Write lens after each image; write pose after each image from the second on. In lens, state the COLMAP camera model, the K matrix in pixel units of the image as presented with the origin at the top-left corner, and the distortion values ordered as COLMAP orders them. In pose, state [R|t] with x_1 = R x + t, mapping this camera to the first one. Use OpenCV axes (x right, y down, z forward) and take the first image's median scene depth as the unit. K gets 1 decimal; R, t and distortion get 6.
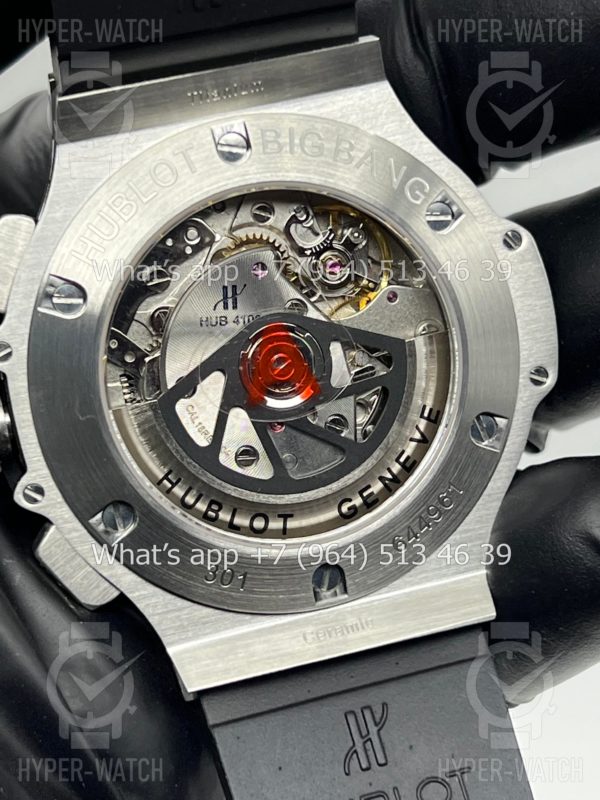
lens RADIAL K [[1875.5, 0, 299.4], [0, 1875.5, 397.2], [0, 0, 1]] dist [0.164905, 0.000000]
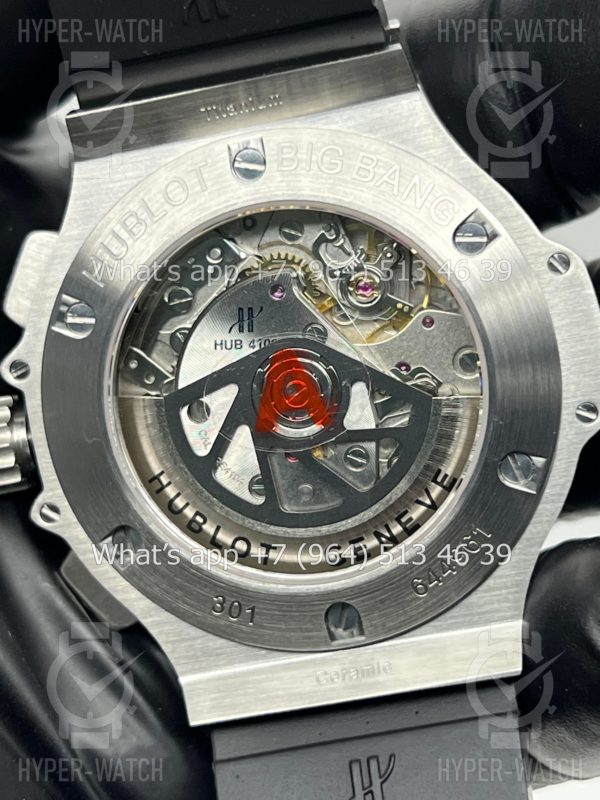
lens RADIAL K [[1875.5, 0, 299.0], [0, 1875.5, 403.5], [0, 0, 1]] dist [0.164905, 0.000000]
pose [[0.956163, 0.040488, -0.290022, 0.267382], [-0.030559, 0.998784, 0.038685, -0.048267], [0.291235, -0.028127, 0.956238, 0.088274]]
